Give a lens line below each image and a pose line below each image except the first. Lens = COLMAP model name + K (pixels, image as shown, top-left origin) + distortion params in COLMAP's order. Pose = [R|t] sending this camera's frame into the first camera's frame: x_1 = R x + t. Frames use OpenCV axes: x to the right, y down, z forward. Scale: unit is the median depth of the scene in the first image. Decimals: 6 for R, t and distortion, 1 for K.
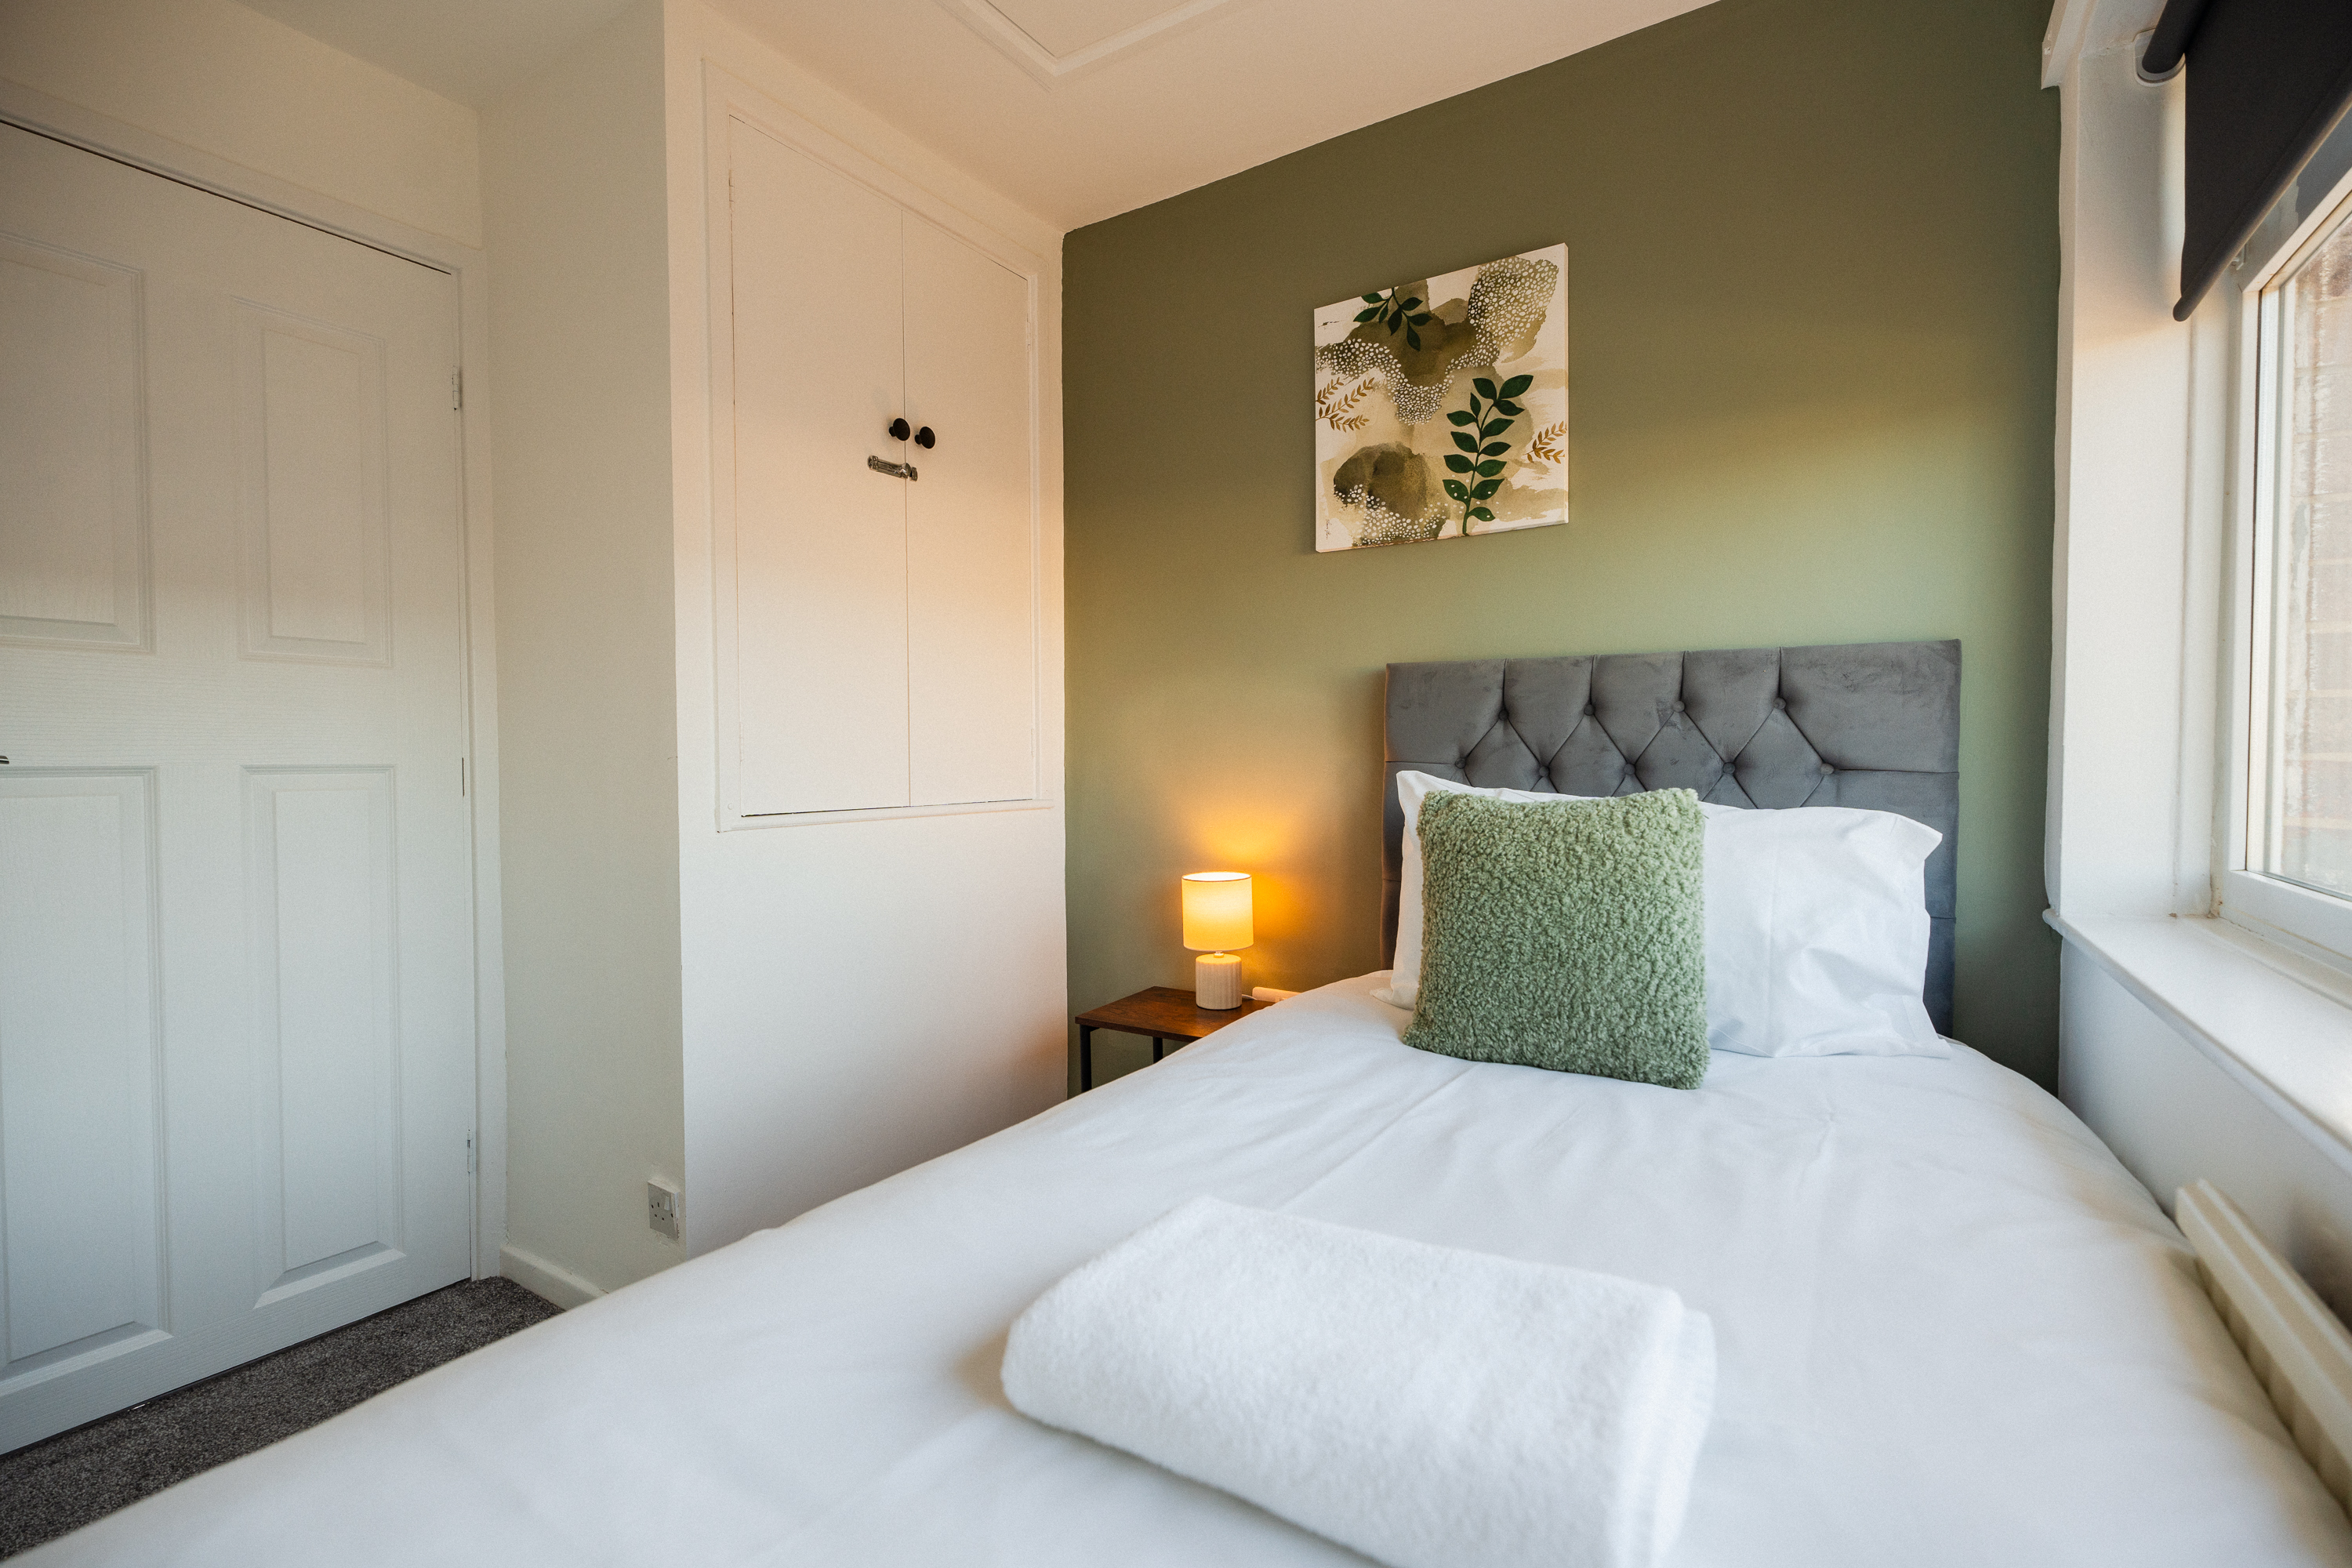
lens RADIAL K [[1042.0, 0, 1184.7], [0, 1042.0, 786.5], [0, 0, 1]] dist [0.010238, -0.000196]
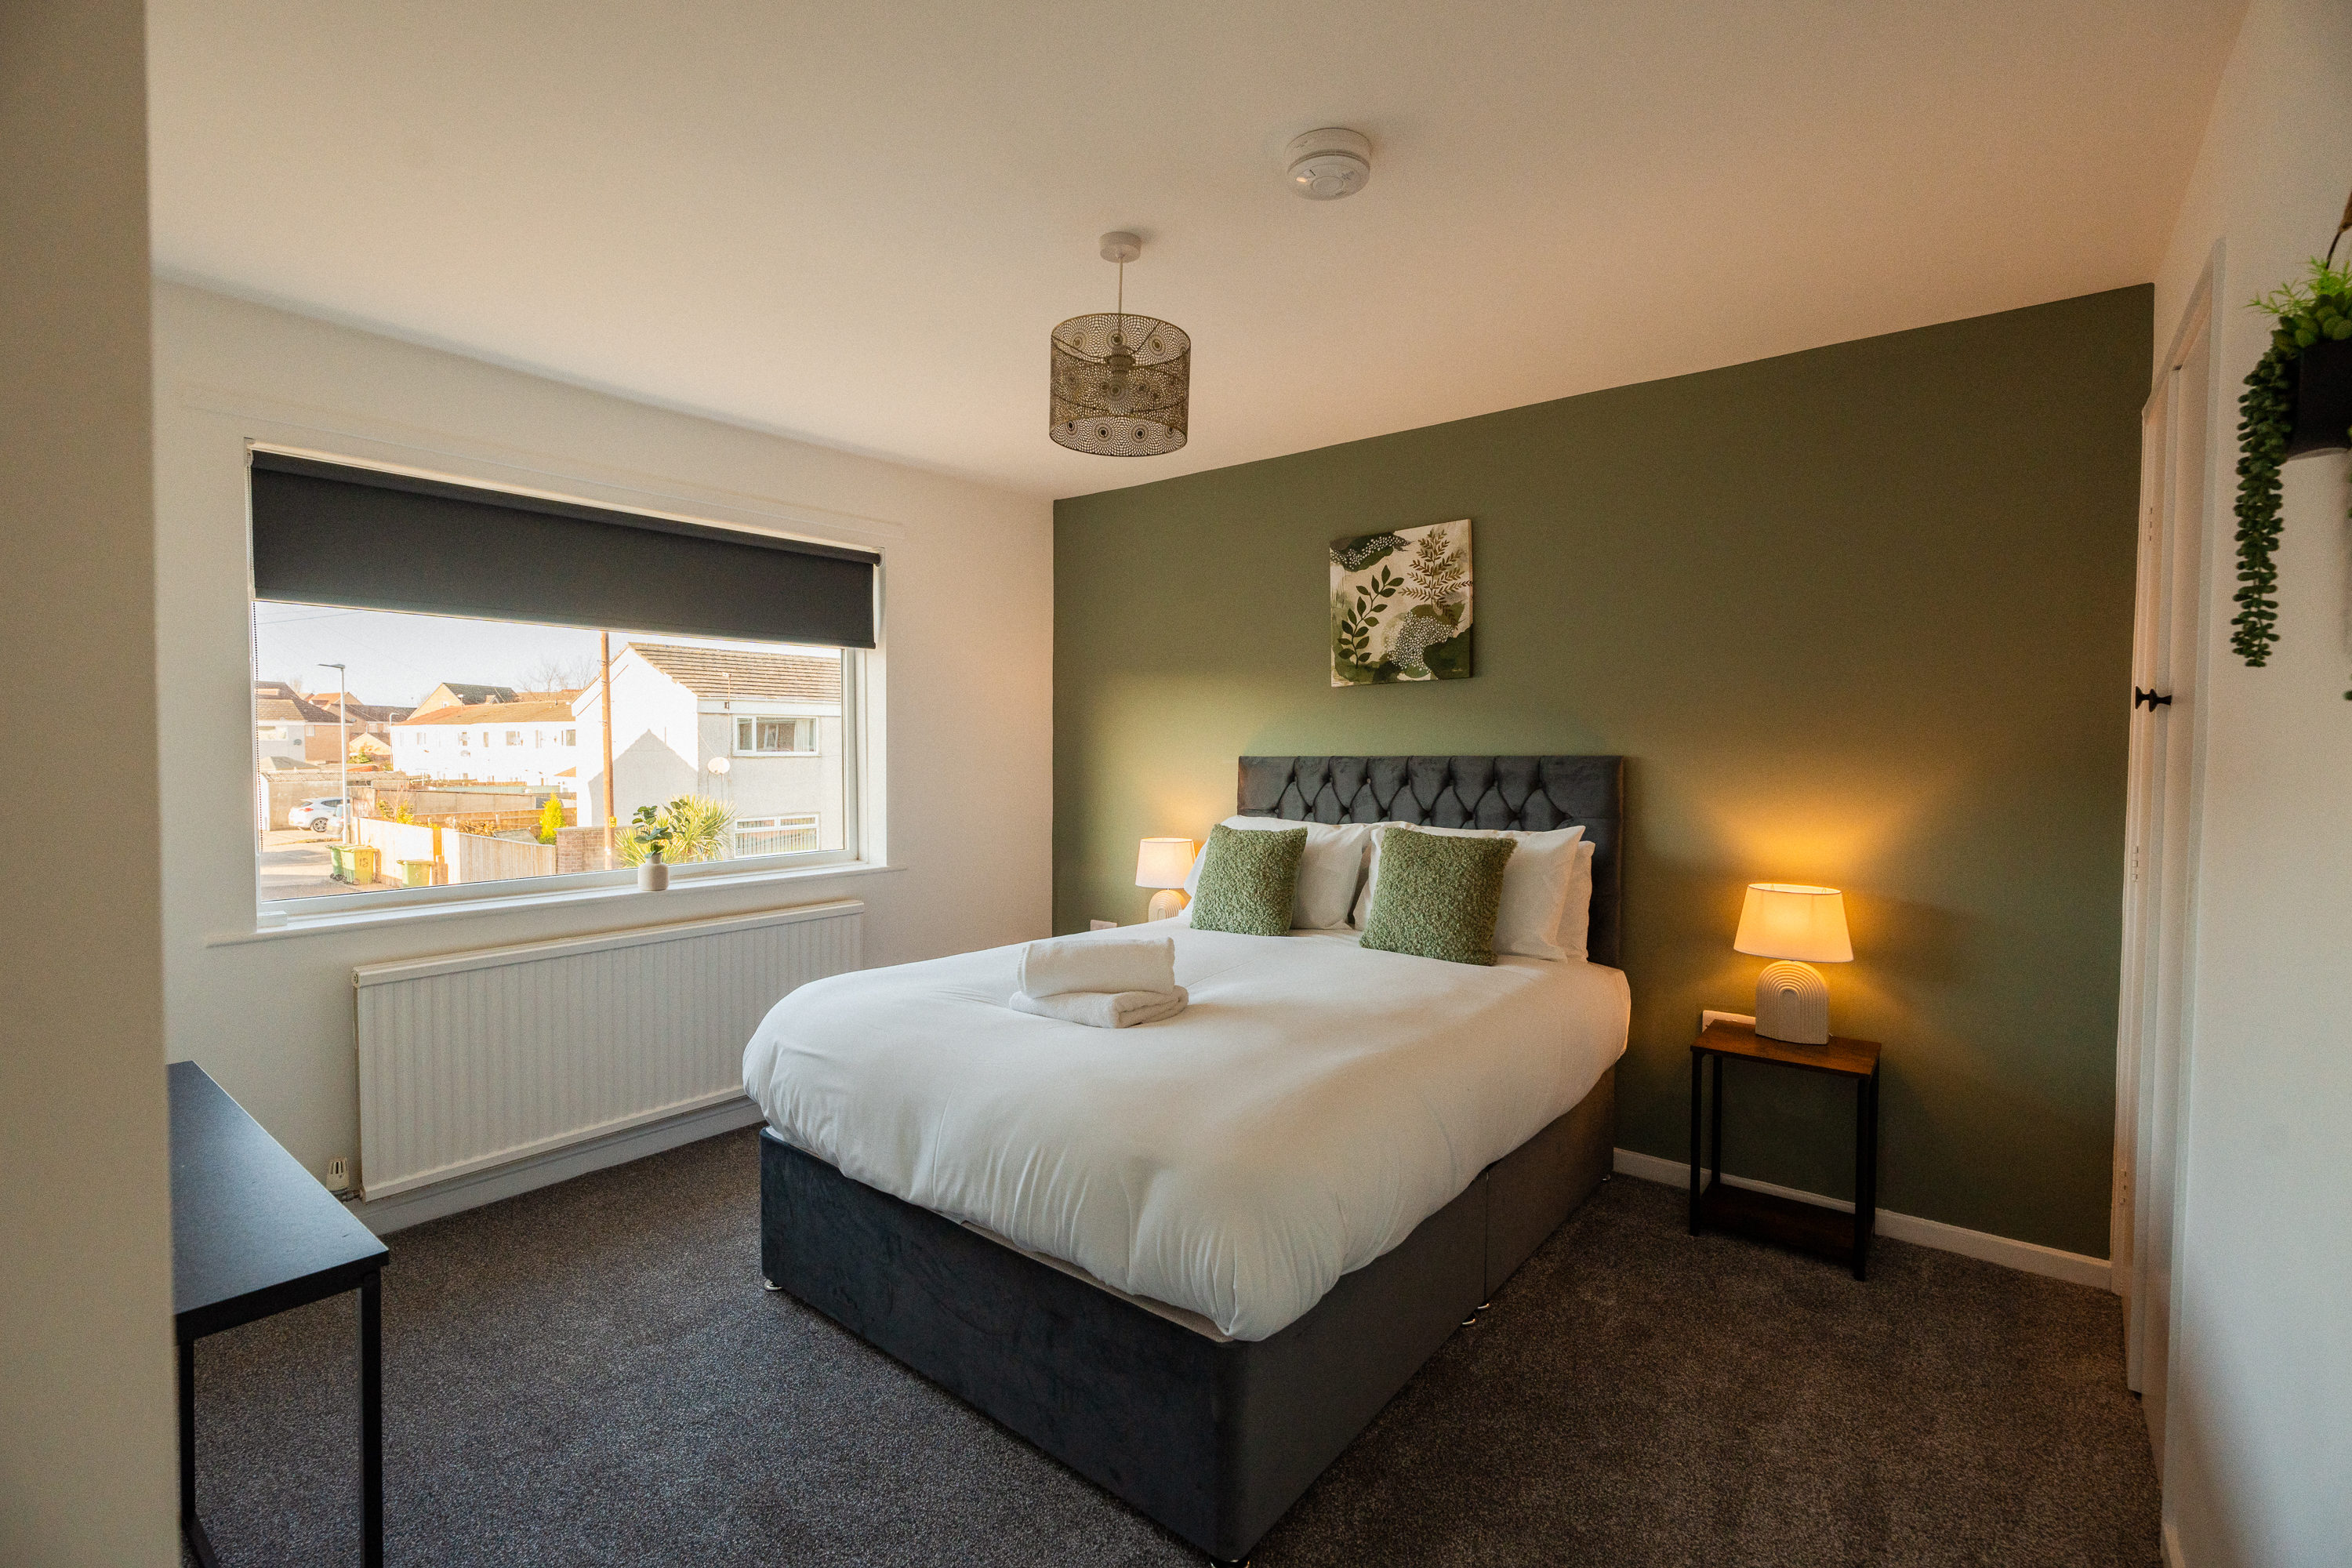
lens RADIAL K [[1042.0, 0, 1184.7], [0, 1042.0, 786.5], [0, 0, 1]] dist [0.010238, -0.000196]
pose [[0.107135, -0.034683, 0.993639, -1.480565], [0.028111, 0.999098, 0.031842, -0.135765], [-0.993847, 0.024521, 0.108014, 1.236322]]
